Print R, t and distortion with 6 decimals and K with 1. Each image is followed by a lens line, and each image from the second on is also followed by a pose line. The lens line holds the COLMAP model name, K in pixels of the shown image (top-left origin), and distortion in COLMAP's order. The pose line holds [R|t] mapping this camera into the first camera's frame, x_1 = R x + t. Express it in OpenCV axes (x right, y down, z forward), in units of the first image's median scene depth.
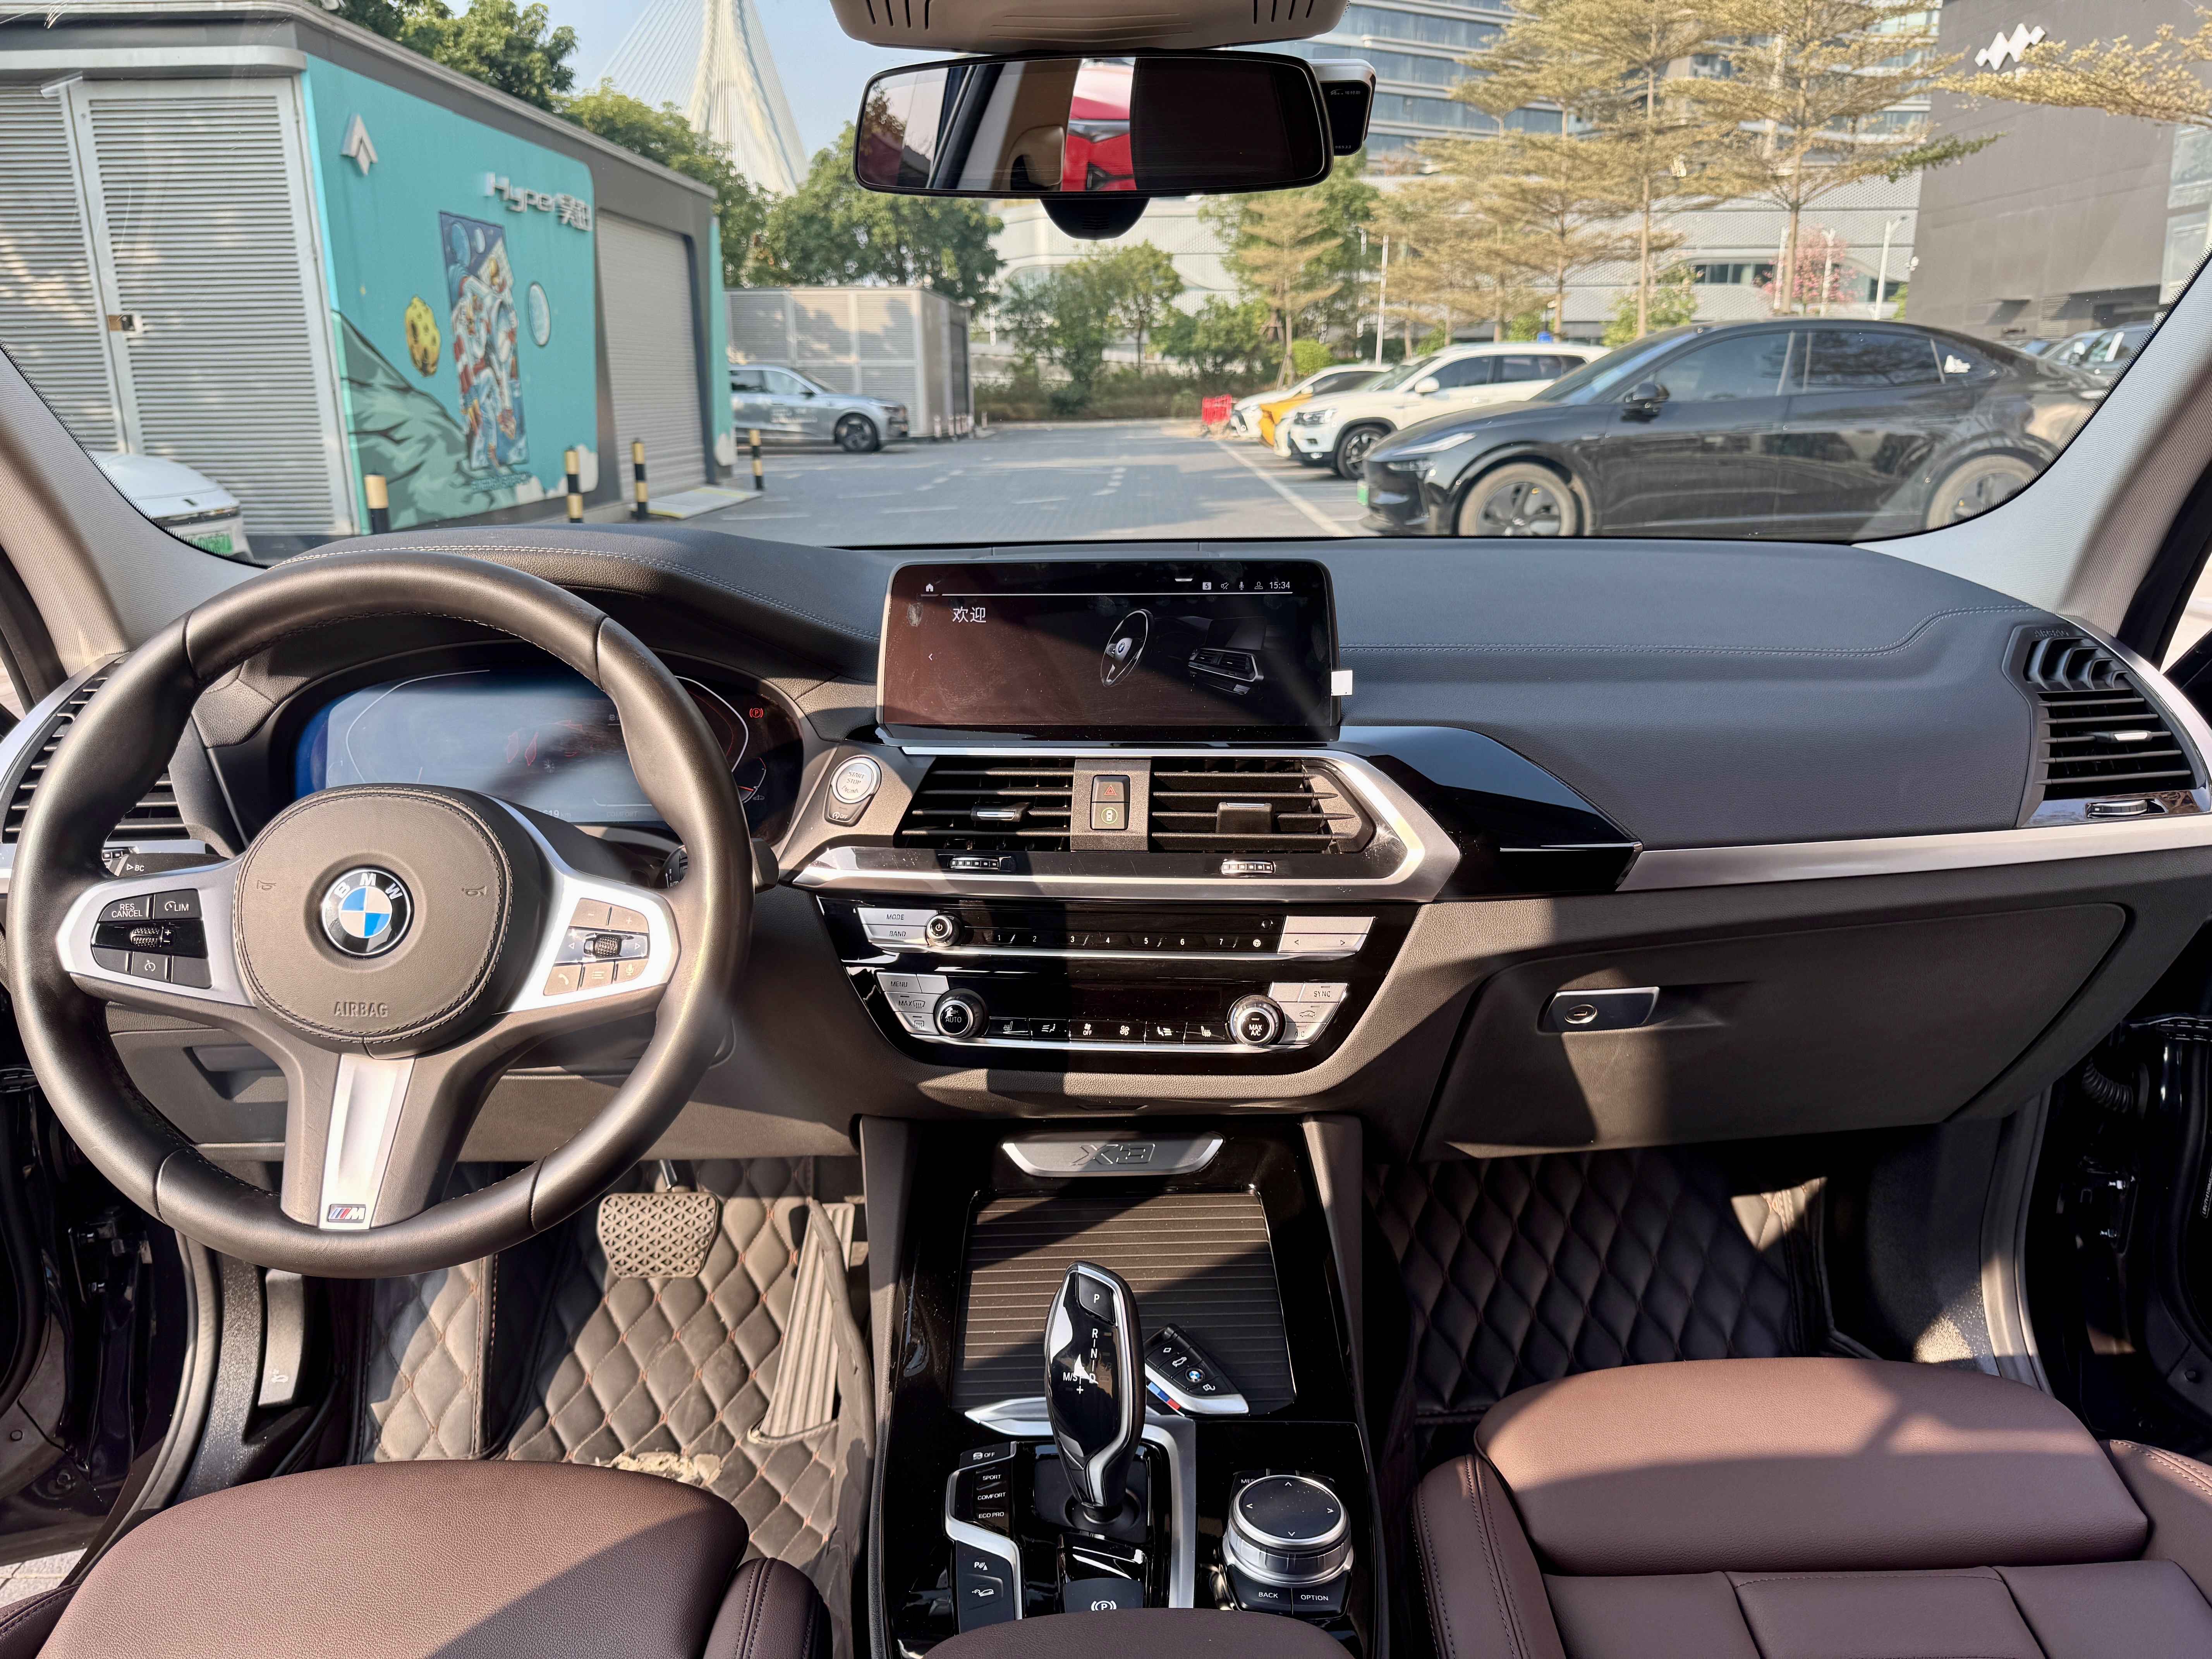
lens RADIAL K [[1585.2, 0, 1115.3], [0, 1585.2, 830.0], [0, 0, 1]] dist [-0.003542, -0.003043]
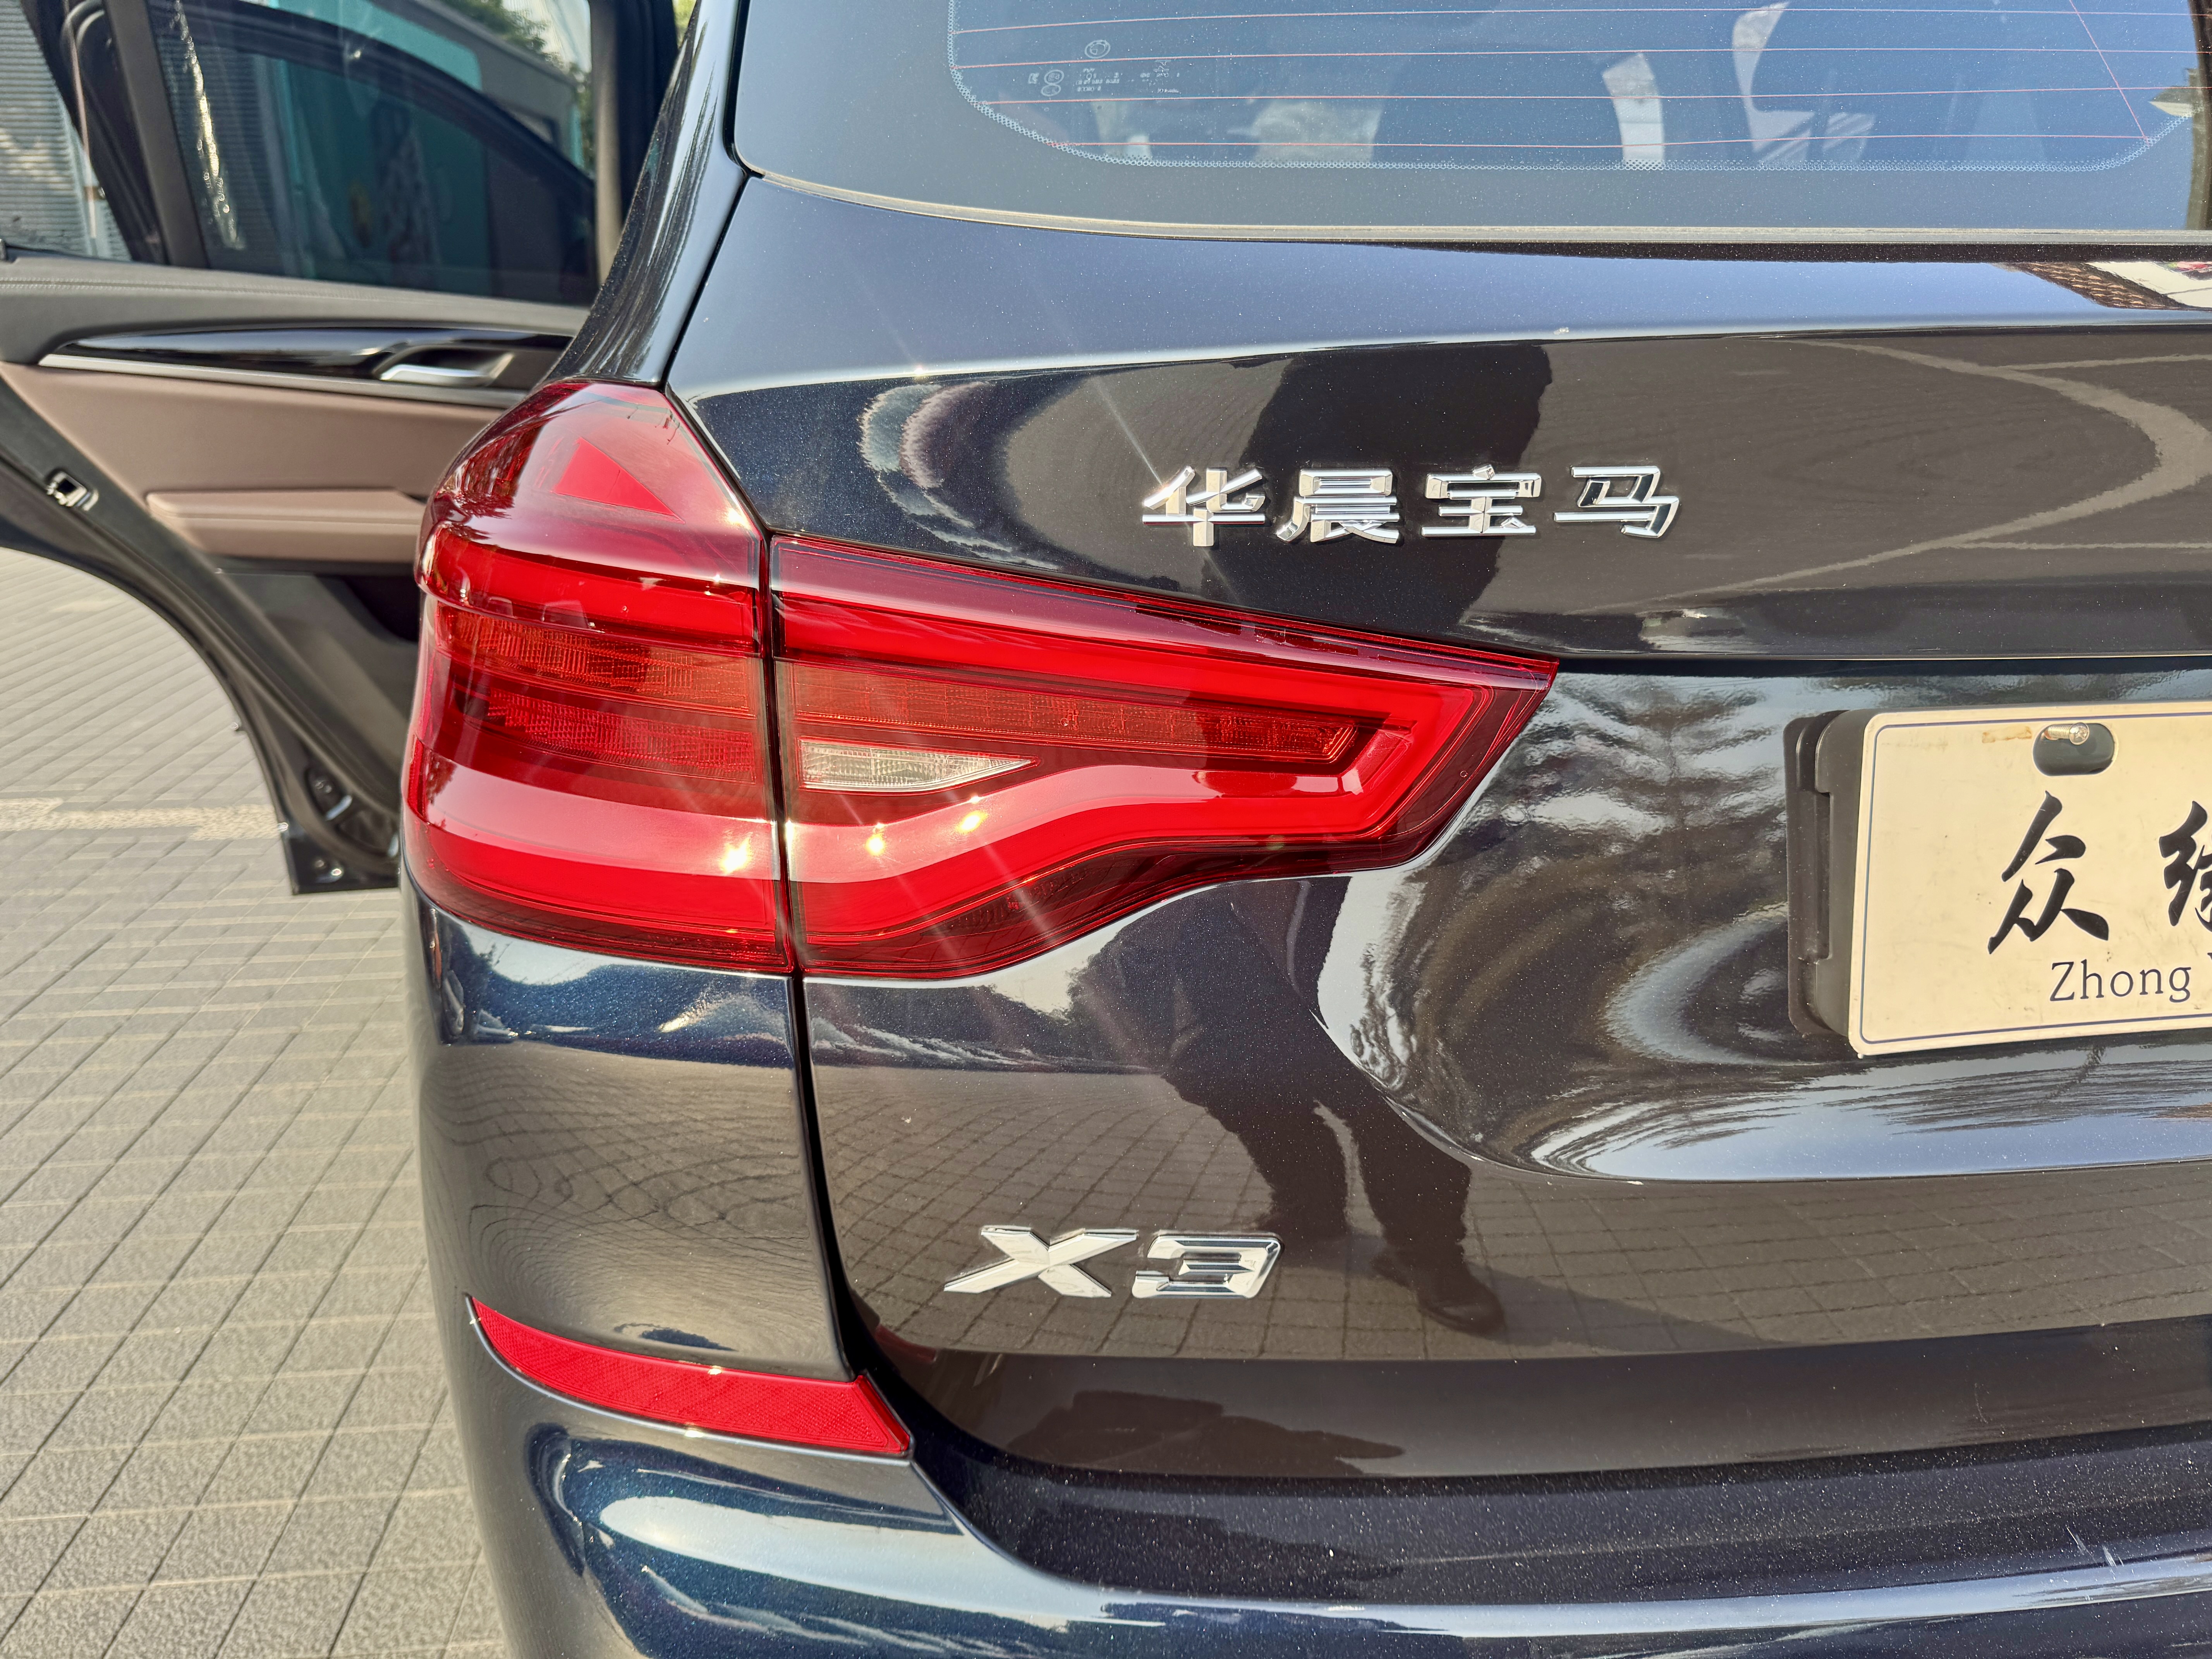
lens RADIAL K [[1552.8, 0, 1106.0], [0, 1552.8, 829.5], [0, 0, 1]] dist [0.025522, -0.026574]
pose [[0.993356, -0.023240, 0.112712, -0.357961], [0.016041, 0.997798, 0.064362, 0.512335], [-0.113959, -0.062126, 0.991541, -1.527919]]
